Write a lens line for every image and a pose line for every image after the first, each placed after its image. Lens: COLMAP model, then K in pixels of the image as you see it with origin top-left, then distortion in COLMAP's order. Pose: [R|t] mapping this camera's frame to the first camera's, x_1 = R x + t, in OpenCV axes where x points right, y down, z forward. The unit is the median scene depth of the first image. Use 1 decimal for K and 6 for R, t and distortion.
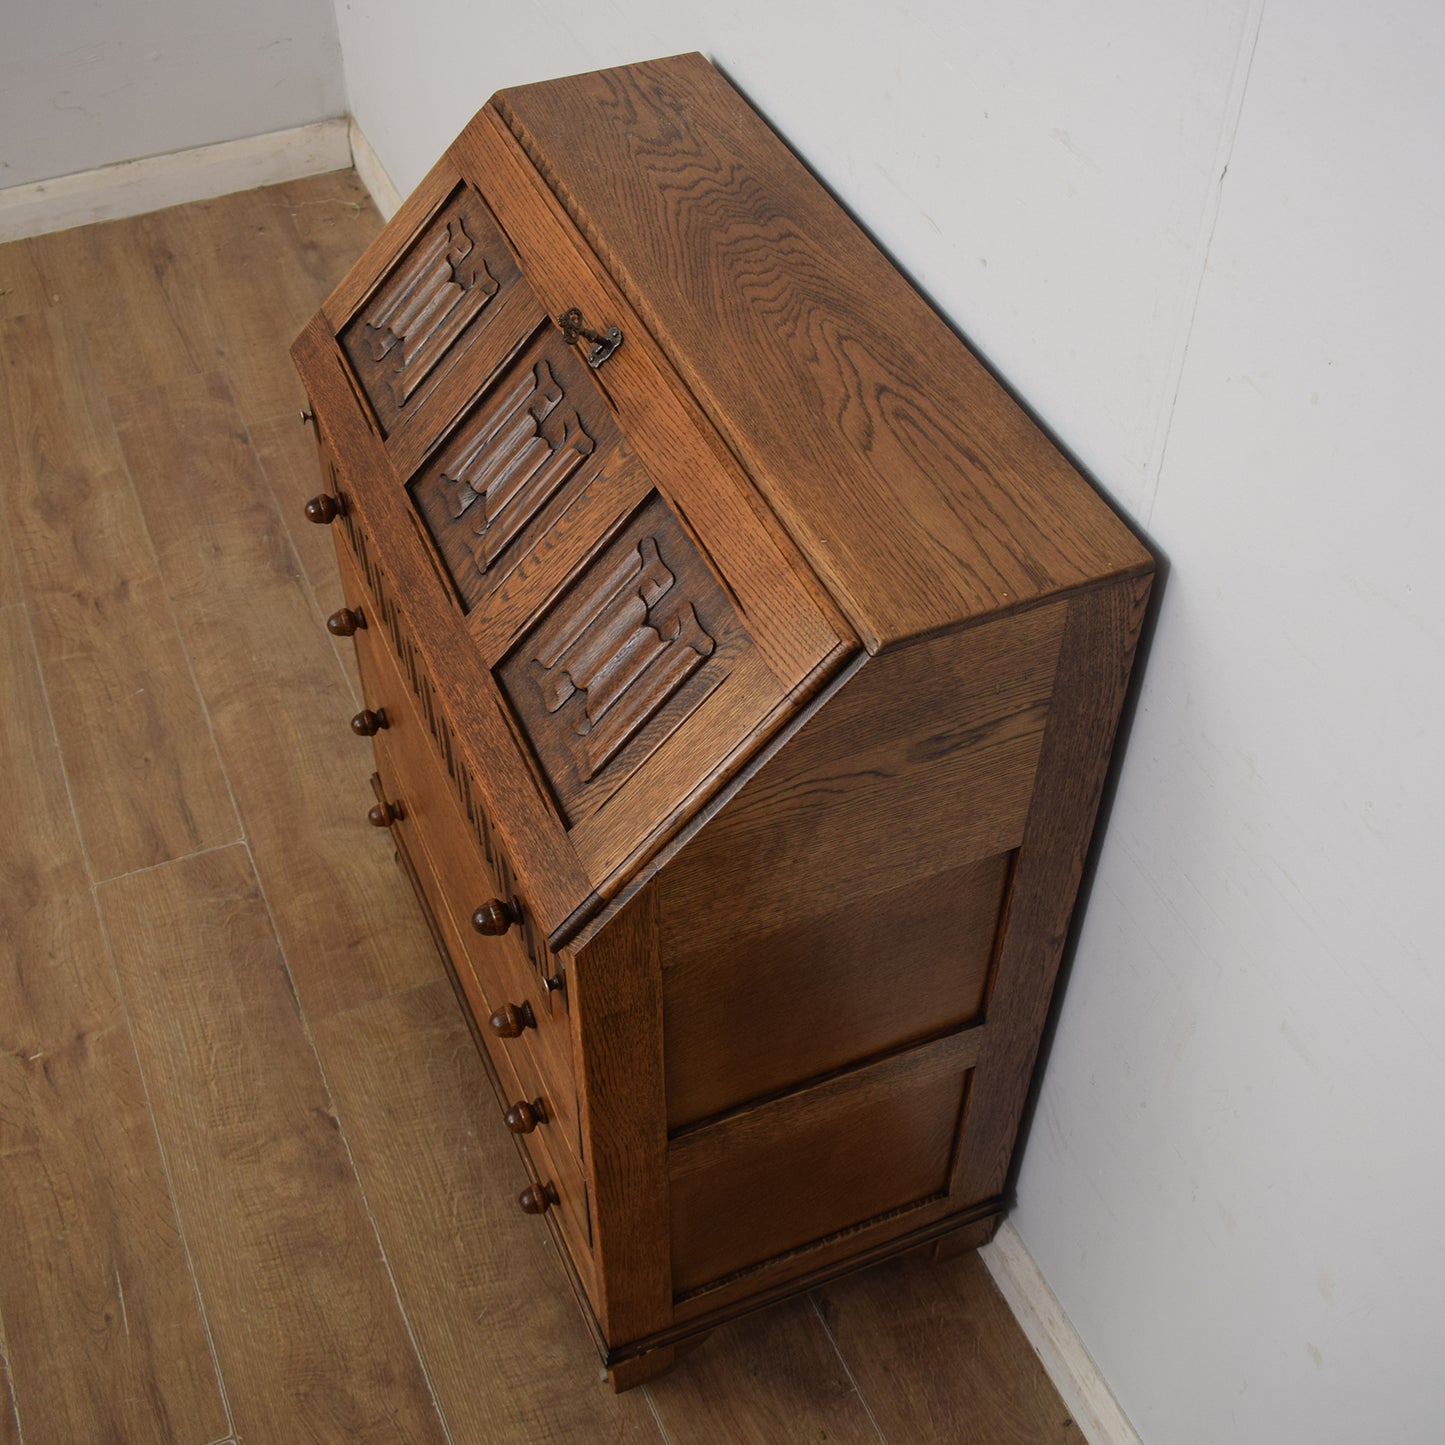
lens RADIAL K [[1850.5, 0, 690.1], [0, 1850.5, 697.2], [0, 0, 1]] dist [-0.164984, 0.000000]
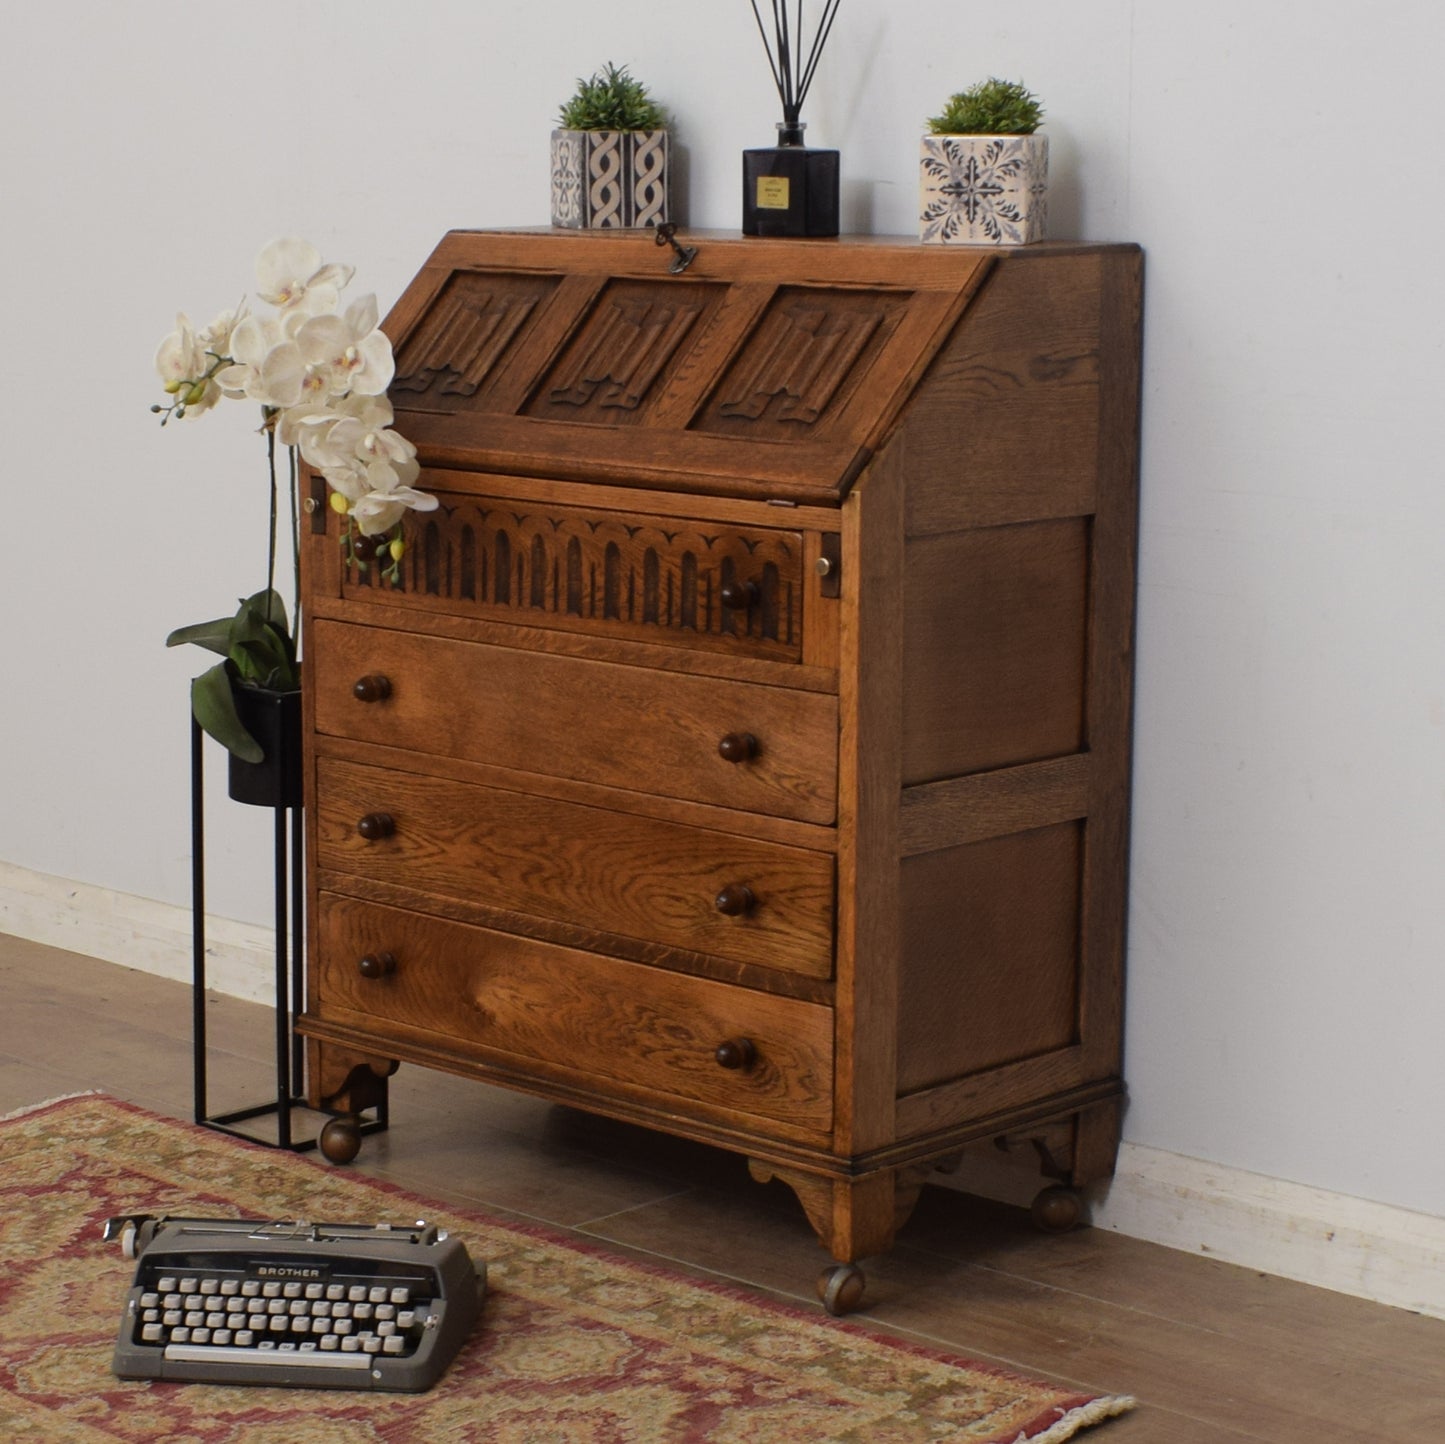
lens RADIAL K [[3607.5, 0, 701.9], [0, 3607.5, 861.2], [0, 0, 1]] dist [-0.055534, 0.000000]
pose [[0.912149, -0.076326, 0.402689, -1.139517], [0.290831, 0.812826, -0.504710, 1.510587], [-0.288793, 0.577485, 0.763616, -0.744787]]
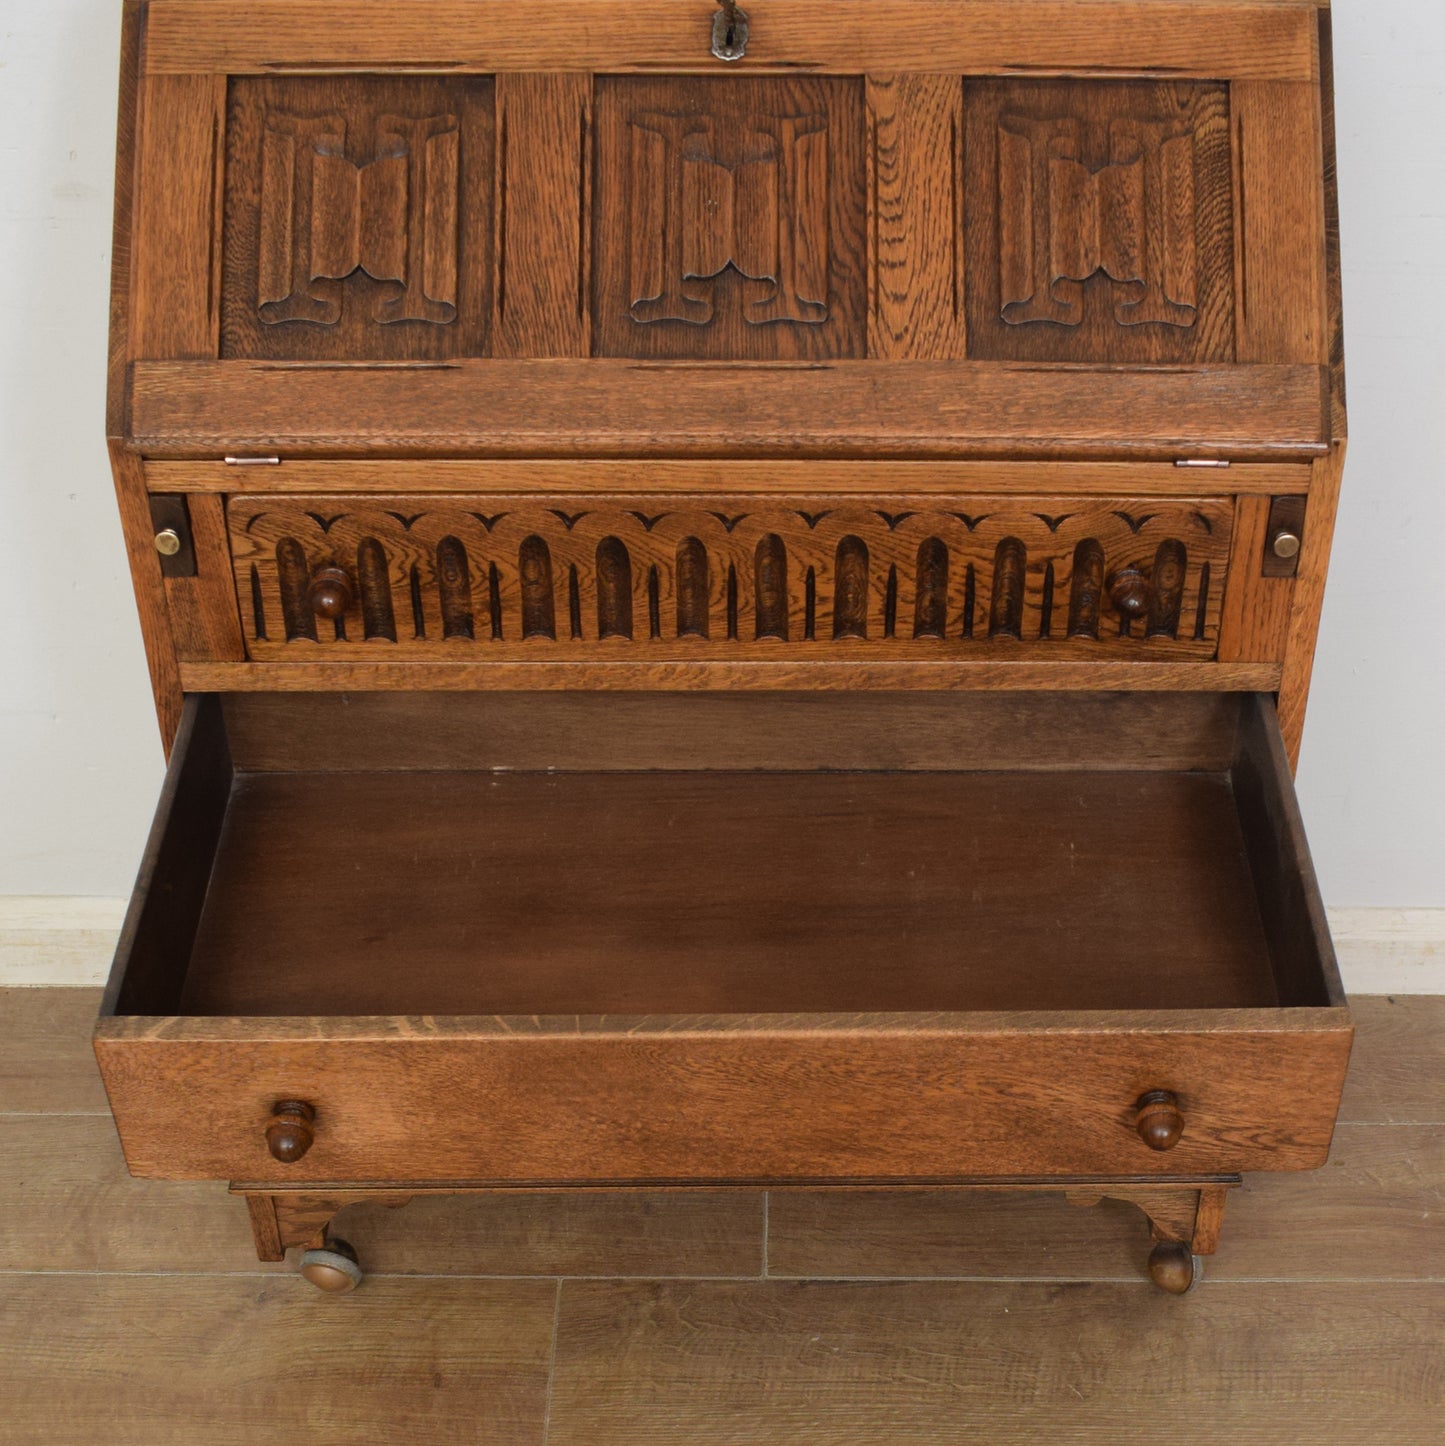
lens RADIAL K [[2496.5, 0, 849.5], [0, 2496.5, 1072.5], [0, 0, 1]] dist [-0.103004, 0.000000]
pose [[0.352946, -0.607979, 0.711190, -1.138651], [0.660895, 0.700047, 0.270467, -0.129126], [-0.662305, 0.374562, 0.648888, 0.434134]]
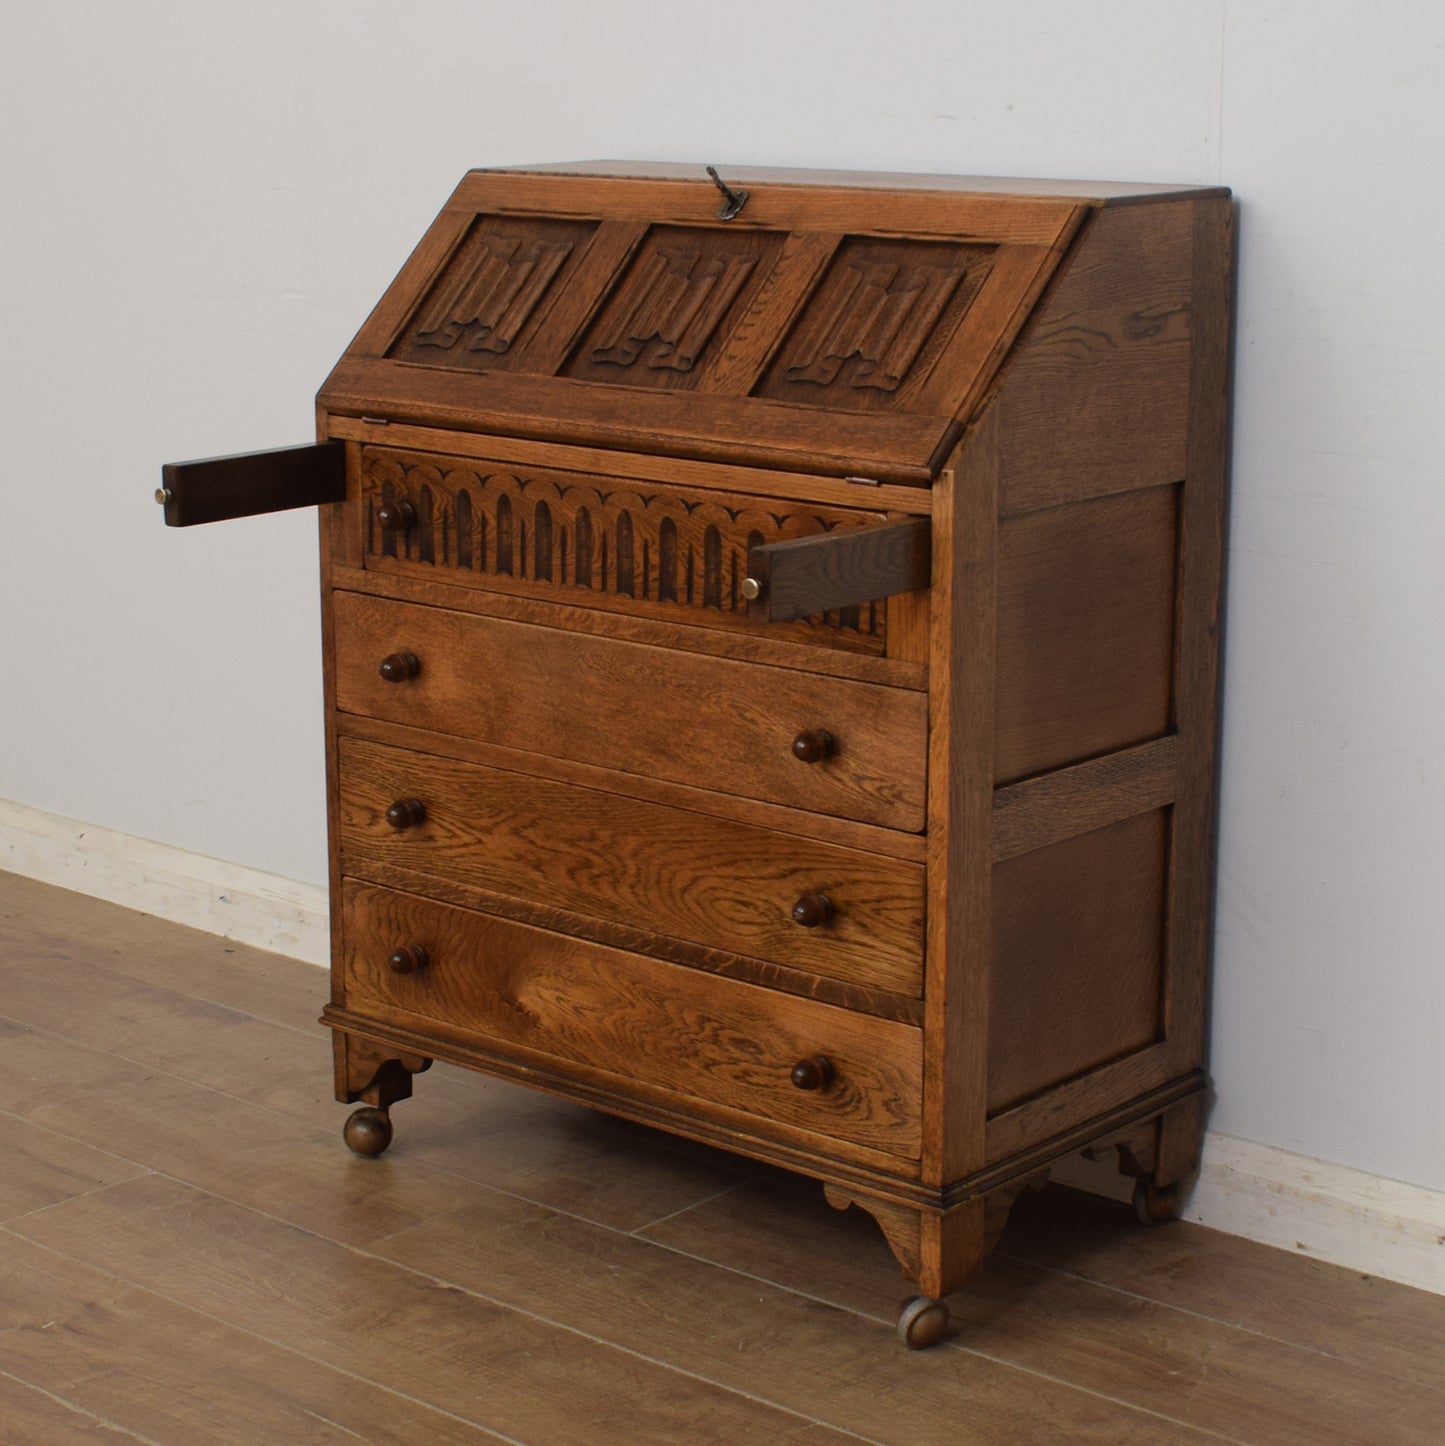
lens RADIAL K [[3091.6, 0, 768.0], [0, 3091.6, 788.2], [0, 0, 1]] dist [-0.082347, 0.000000]
pose [[0.887755, -0.107466, 0.447595, -1.010413], [0.328868, 0.828435, -0.453368, 1.094243], [-0.322081, 0.549679, 0.770790, -0.376471]]
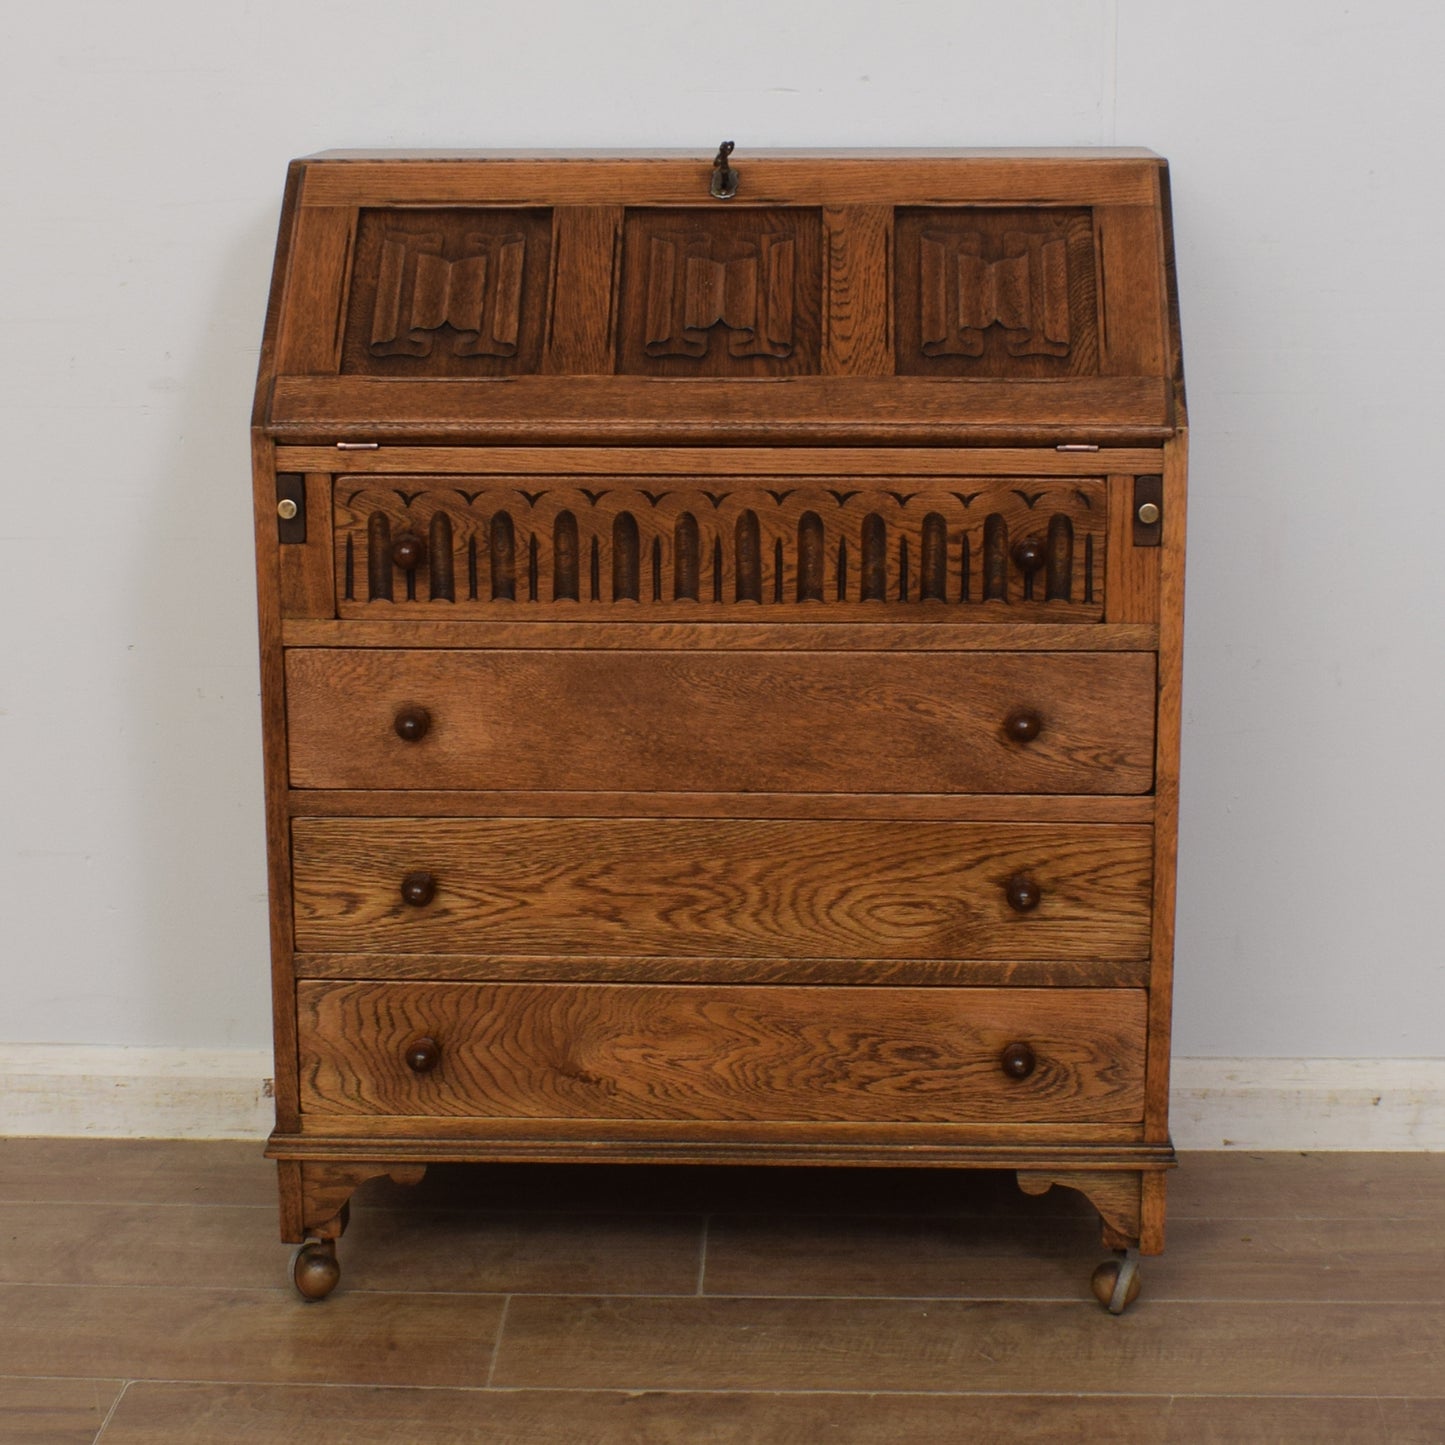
lens RADIAL K [[3089.4, 0, 730.6], [0, 3089.4, 730.3], [0, 0, 1]] dist [-0.082347, 0.000000]
pose [[0.415999, -0.199440, 0.887225, -1.874438], [0.657788, 0.739668, -0.142150, 0.348290], [-0.627901, 0.642740, 0.438890, 0.387385]]
